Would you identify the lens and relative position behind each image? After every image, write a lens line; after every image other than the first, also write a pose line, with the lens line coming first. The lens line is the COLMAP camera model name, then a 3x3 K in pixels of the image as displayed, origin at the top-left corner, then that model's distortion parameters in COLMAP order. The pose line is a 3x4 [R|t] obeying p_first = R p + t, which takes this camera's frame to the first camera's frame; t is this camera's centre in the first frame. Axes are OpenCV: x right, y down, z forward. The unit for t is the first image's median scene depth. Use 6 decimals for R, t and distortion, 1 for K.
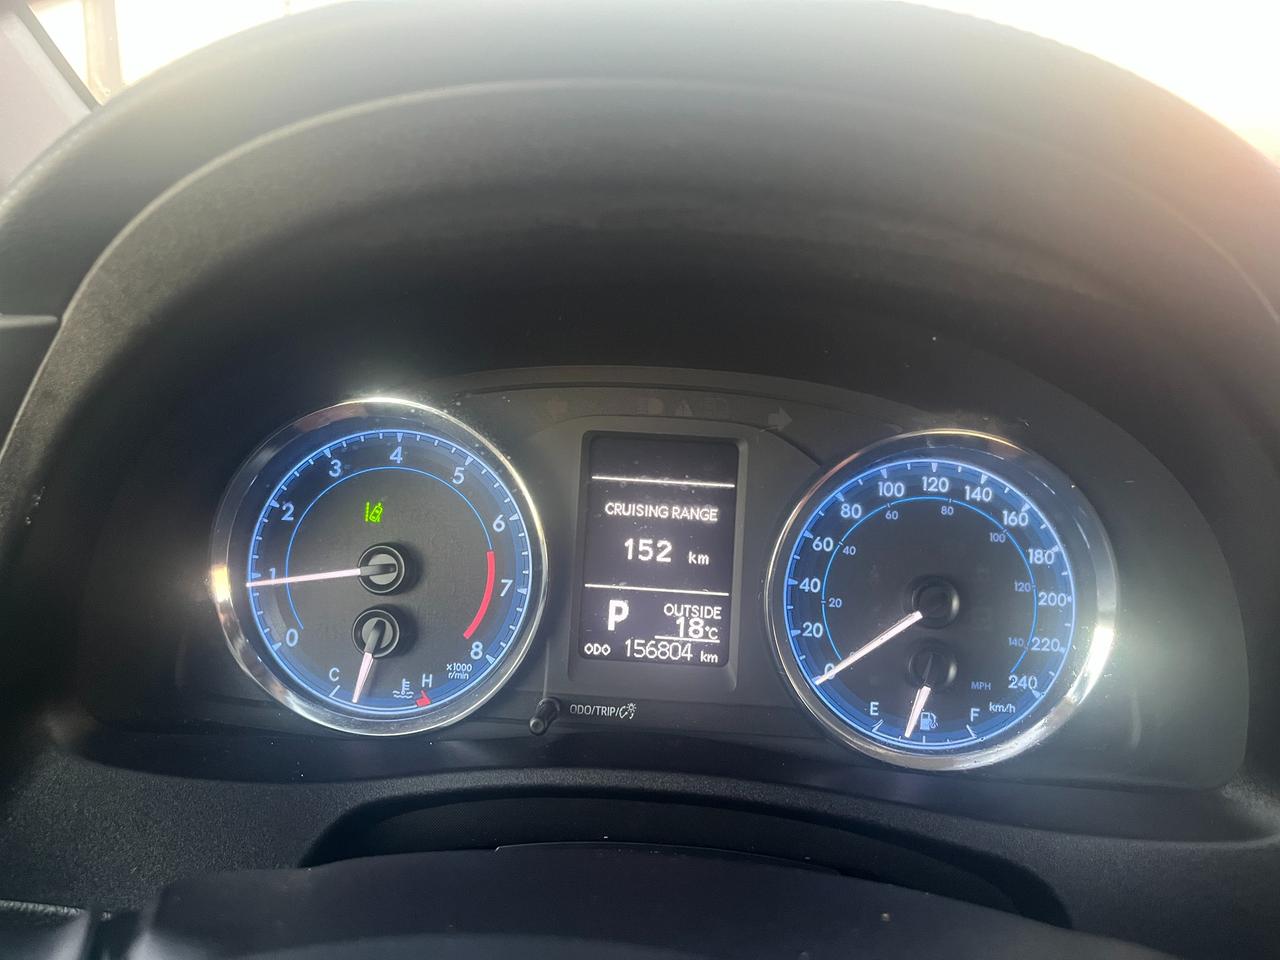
lens RADIAL K [[984.0, 0, 652.4], [0, 984.0, 482.0], [0, 0, 1]] dist [0.039442, -0.072962]
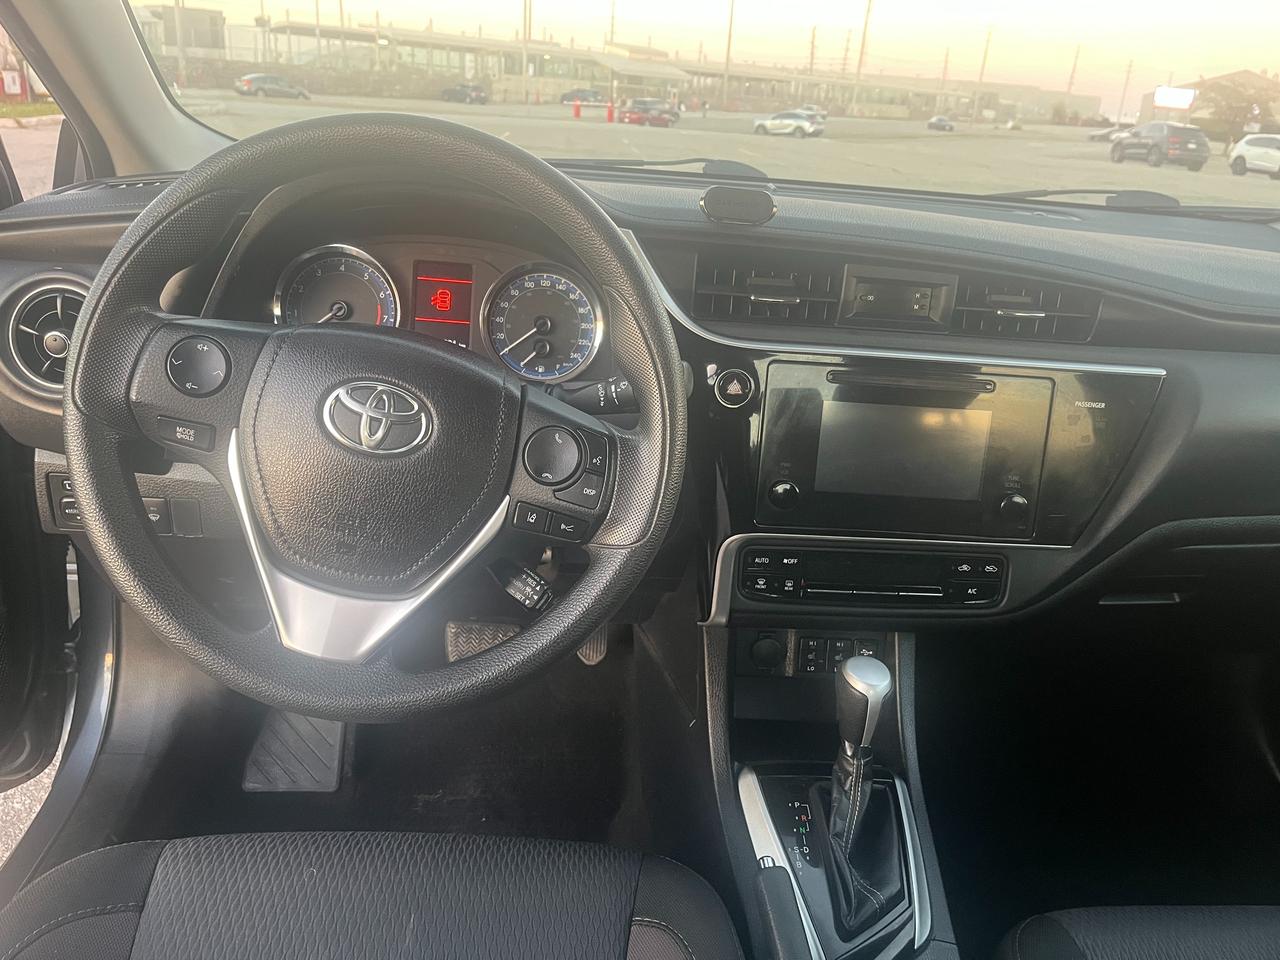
lens RADIAL K [[984.0, 0, 634.7], [0, 984.0, 471.7], [0, 0, 1]] dist [0.039442, -0.072962]
pose [[0.994075, 0.002698, 0.108664, 0.236789], [-0.011646, 0.996581, 0.081796, 0.296187], [-0.108072, -0.082577, 0.990708, -1.774202]]
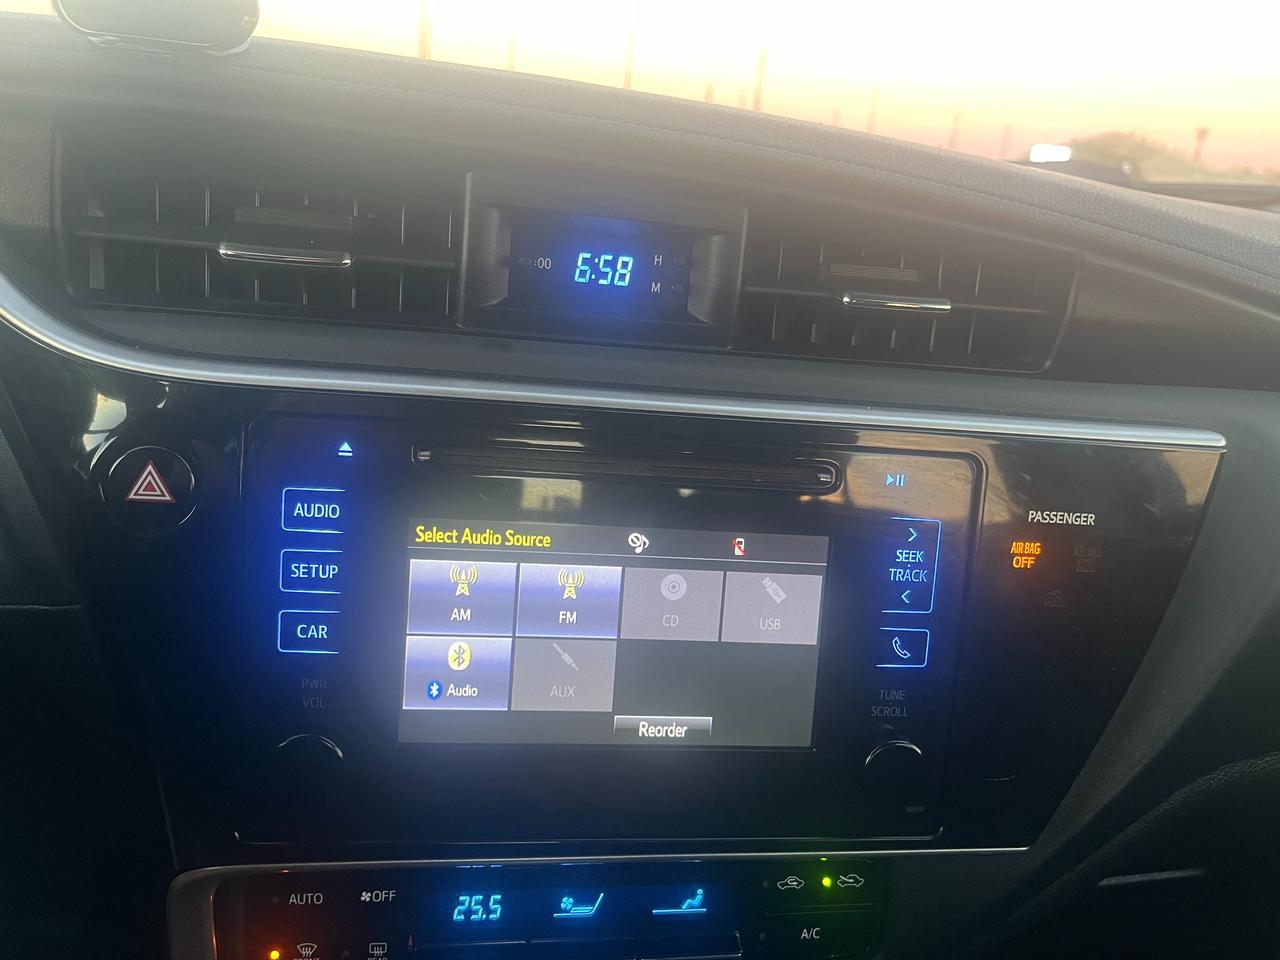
lens RADIAL K [[984.0, 0, 636.7], [0, 984.0, 482.0], [0, 0, 1]] dist [0.039442, -0.072962]
pose [[0.978022, -0.000115, 0.208500, 0.964011], [-0.006844, 0.999443, 0.032654, 0.250613], [-0.208388, -0.033363, 0.977477, -0.391422]]
